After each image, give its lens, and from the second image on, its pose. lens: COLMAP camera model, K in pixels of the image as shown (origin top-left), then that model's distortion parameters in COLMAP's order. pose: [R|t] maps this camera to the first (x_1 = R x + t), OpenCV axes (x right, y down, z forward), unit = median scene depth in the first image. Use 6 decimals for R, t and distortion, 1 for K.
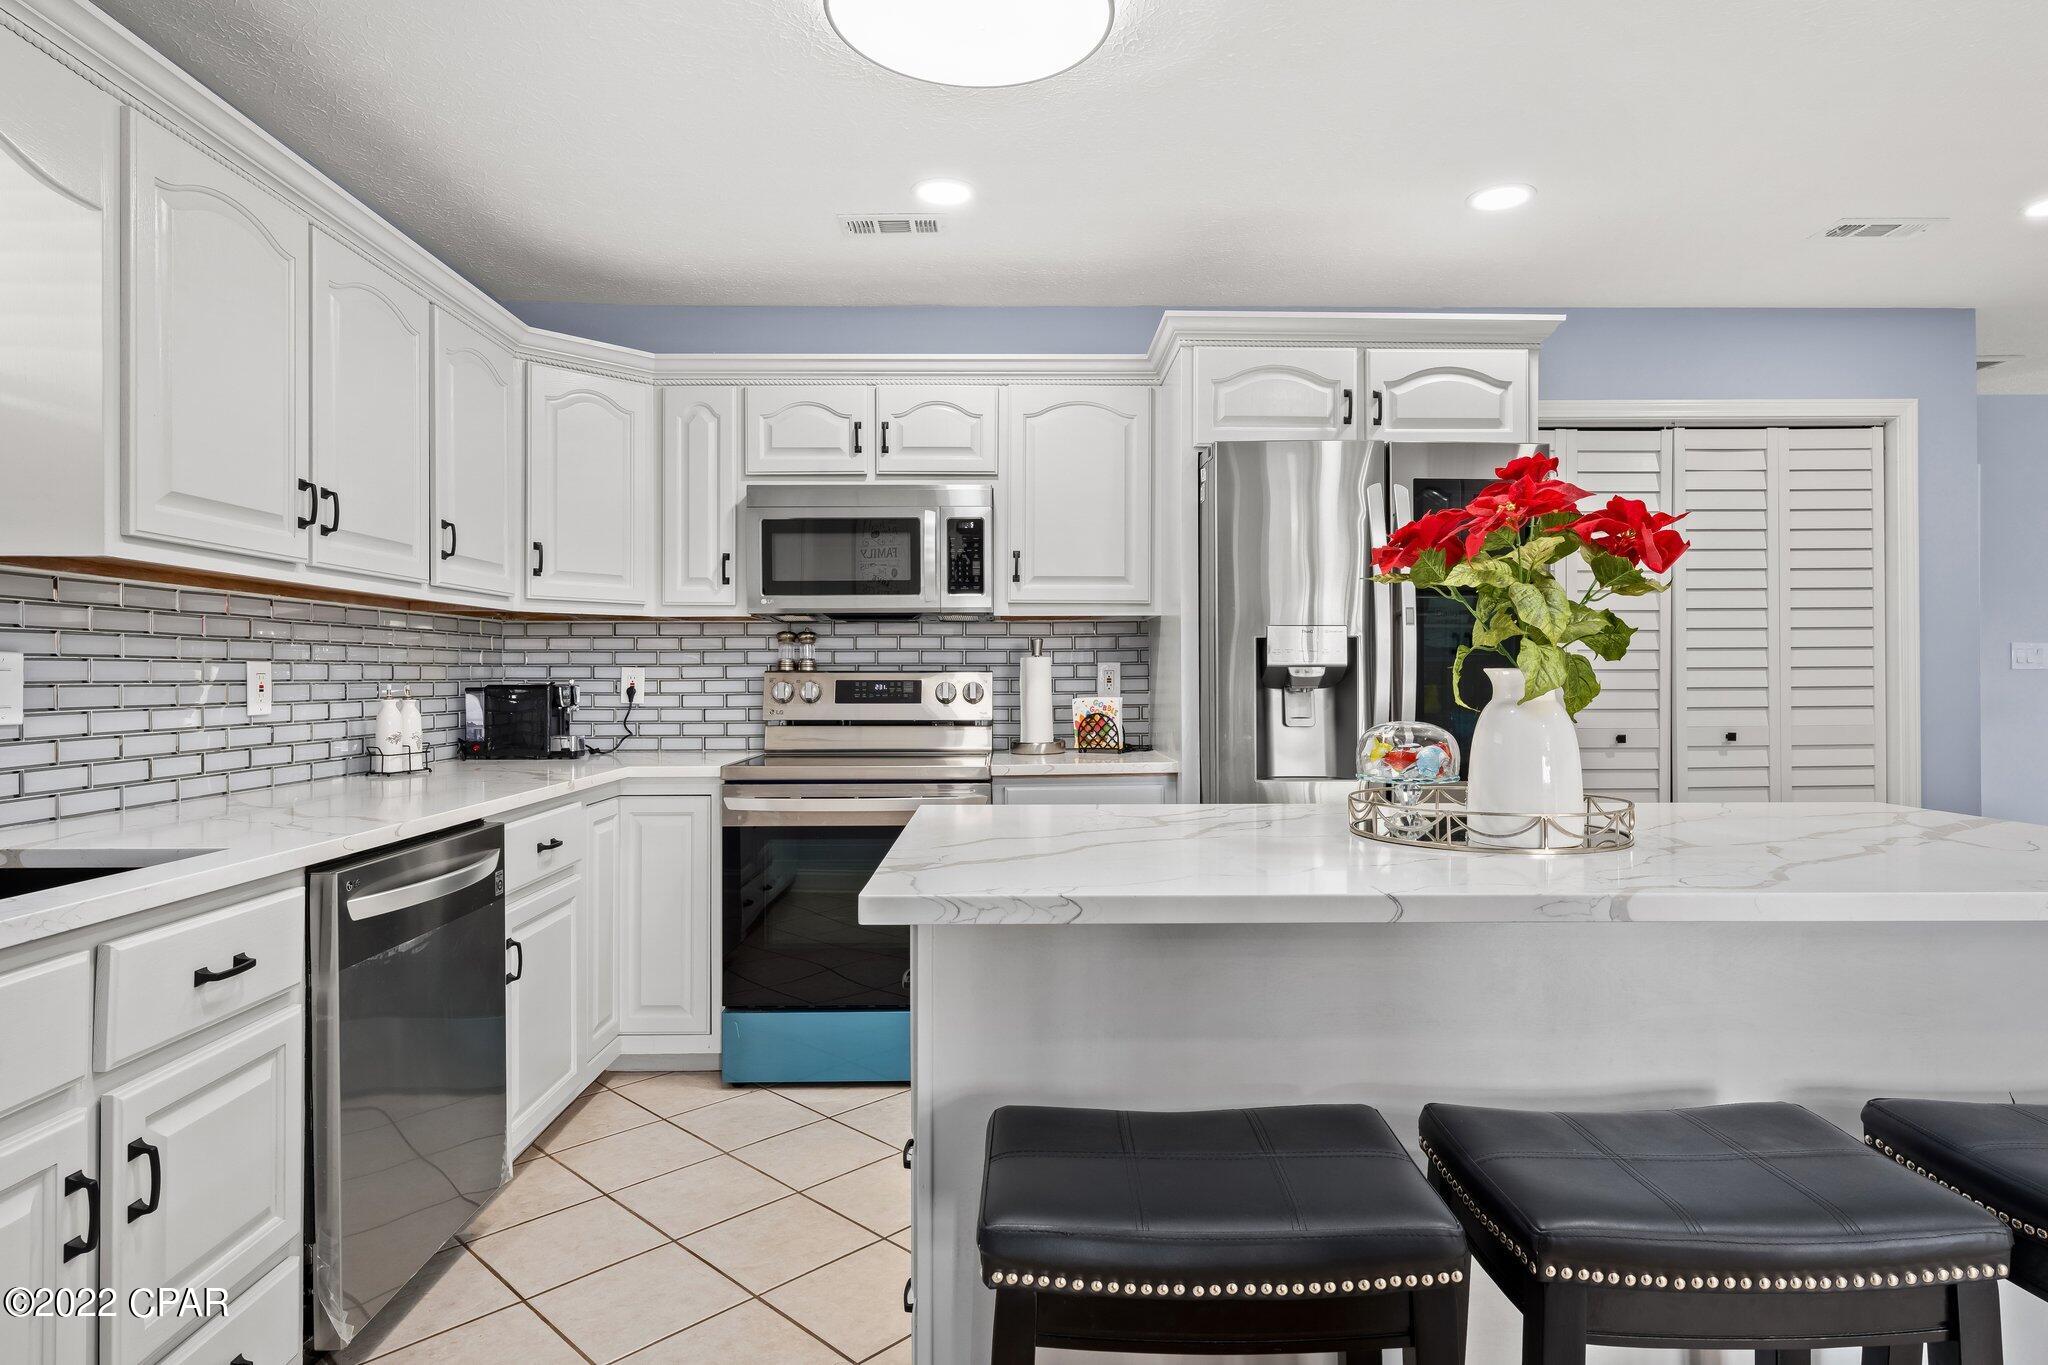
lens RADIAL K [[1137.8, 0, 1024.0], [0, 1137.8, 682.5], [0, 0, 1]] dist [0.002653, 0.001007]
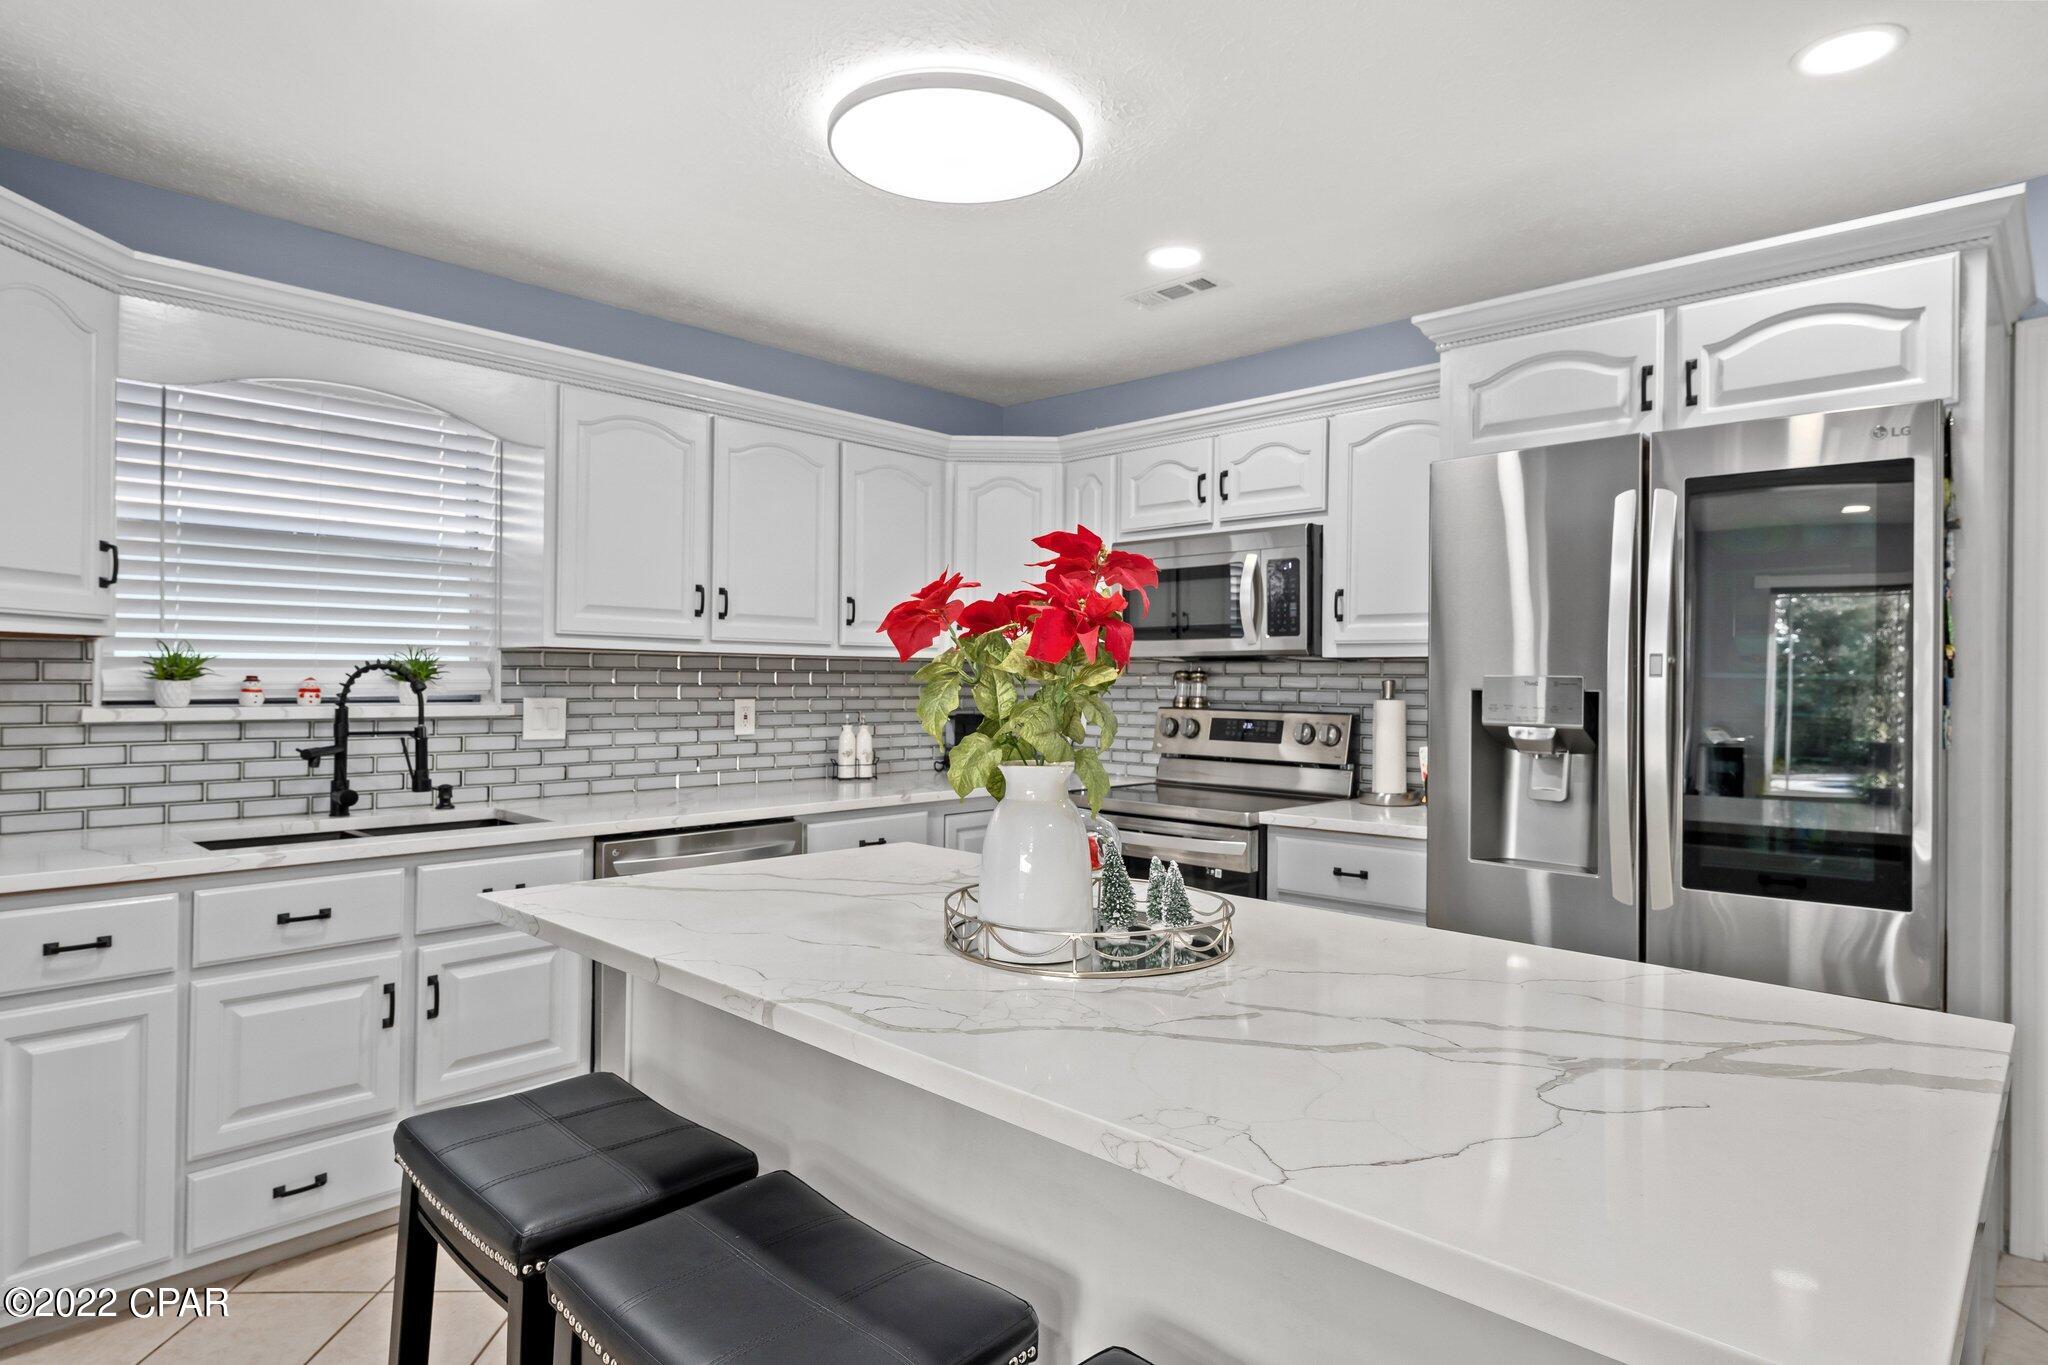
lens RADIAL K [[1114.5, 0, 1024.0], [0, 1114.5, 682.5], [0, 0, 1]] dist [0.001910, 0.000559]
pose [[0.711460, 0.010791, -0.702644, 0.513245], [-0.014947, 0.999888, 0.000221, -0.037847], [0.702568, 0.010345, 0.711542, 0.171477]]
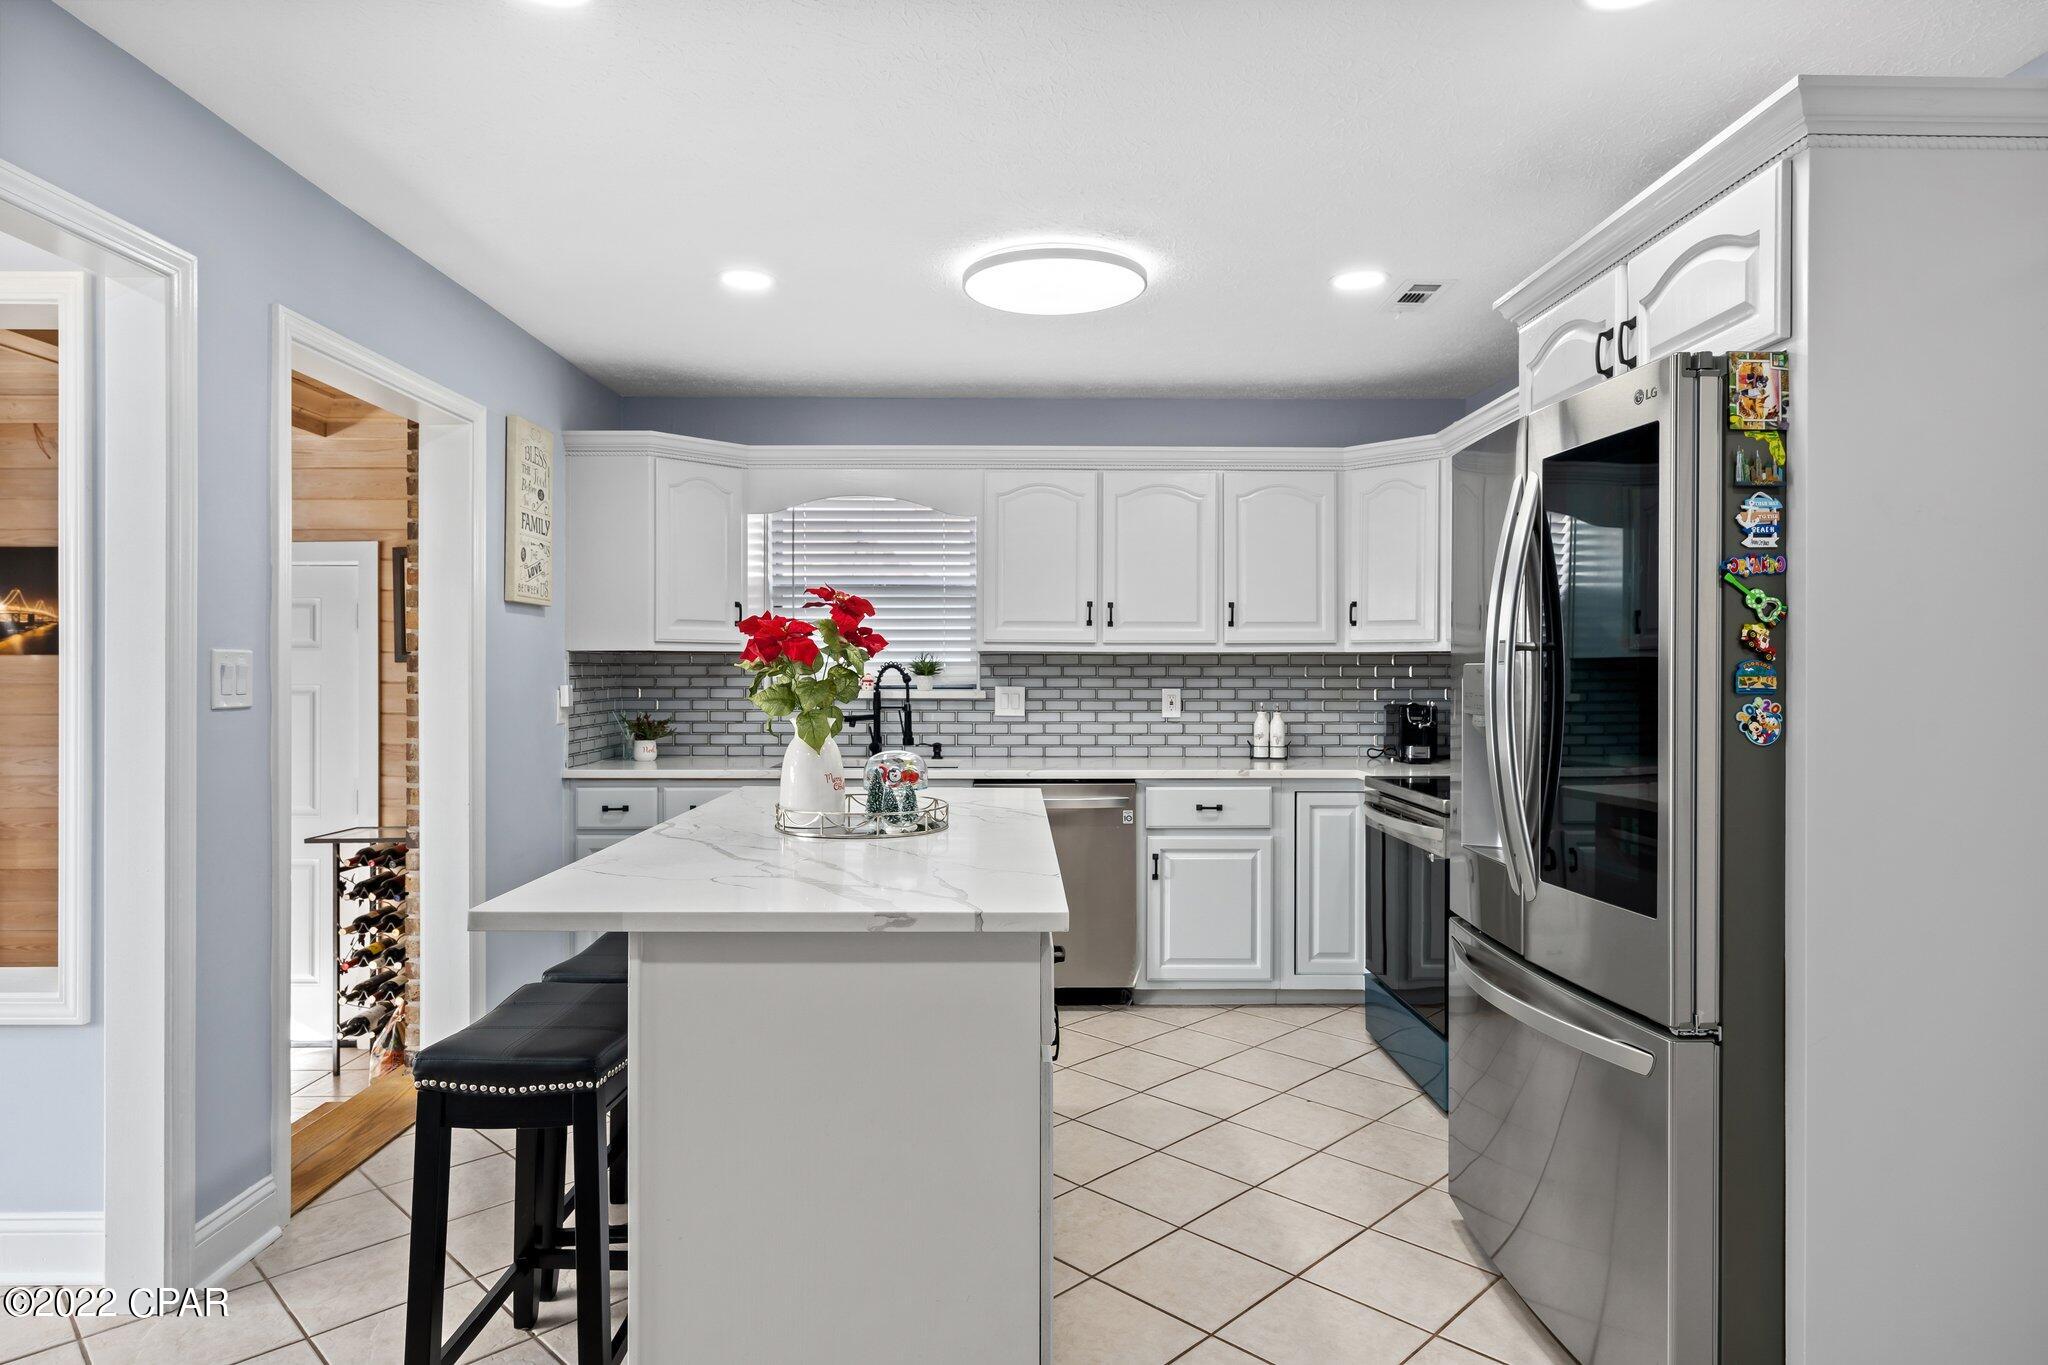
lens RADIAL K [[1169.6, 0, 1024.0], [0, 1169.6, 682.5], [0, 0, 1]] dist [0.002823, -0.000053]
pose [[-0.014086, 0.014148, -0.999801, 1.018800], [-0.007064, 0.999874, 0.014248, -0.044318], [0.999876, 0.007263, -0.013984, 0.642787]]
